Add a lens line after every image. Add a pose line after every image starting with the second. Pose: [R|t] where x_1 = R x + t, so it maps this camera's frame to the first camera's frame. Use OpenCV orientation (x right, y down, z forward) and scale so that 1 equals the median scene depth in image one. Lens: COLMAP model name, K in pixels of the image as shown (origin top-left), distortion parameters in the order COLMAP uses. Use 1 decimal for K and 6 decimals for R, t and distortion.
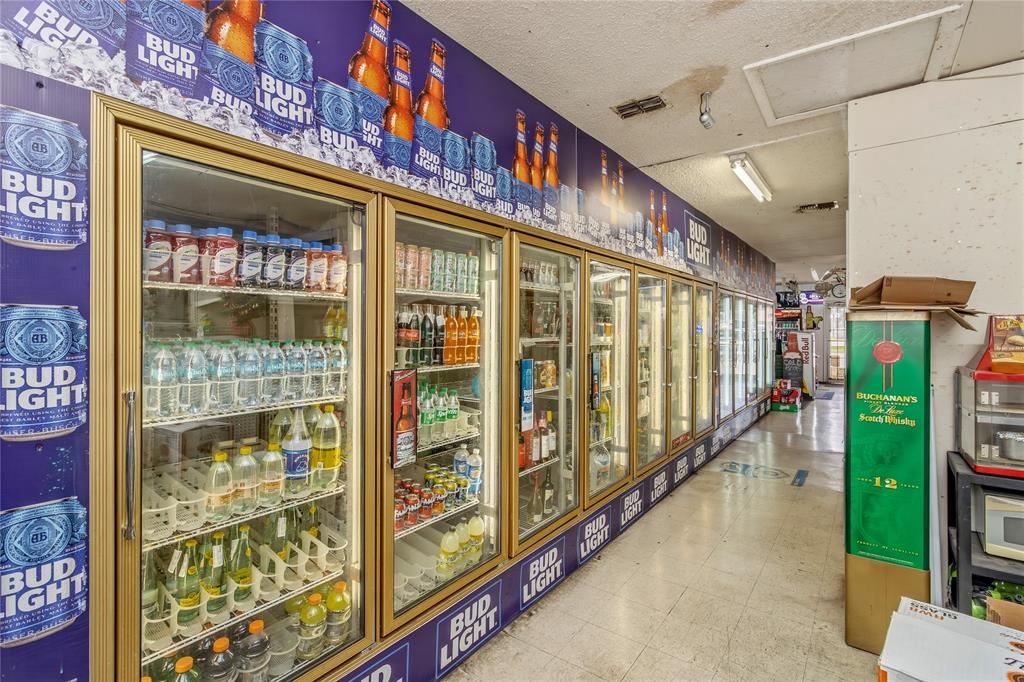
lens RADIAL K [[483.8, 0, 530.3], [0, 483.8, 335.4], [0, 0, 1]] dist [0.006081, 0.000485]
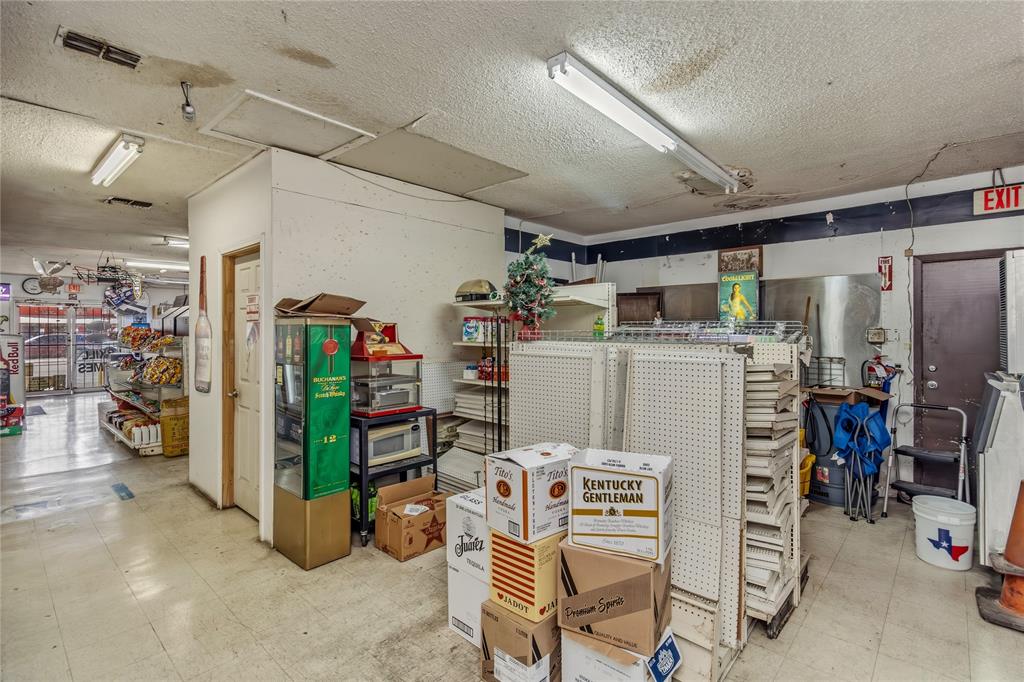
lens RADIAL K [[483.8, 0, 530.3], [0, 483.8, 335.4], [0, 0, 1]] dist [0.006081, 0.000485]
pose [[0.097417, -0.002809, 0.995240, -0.596202], [0.010190, 0.999946, 0.001825, 0.004013], [-0.995191, 0.009964, 0.097441, 0.267077]]
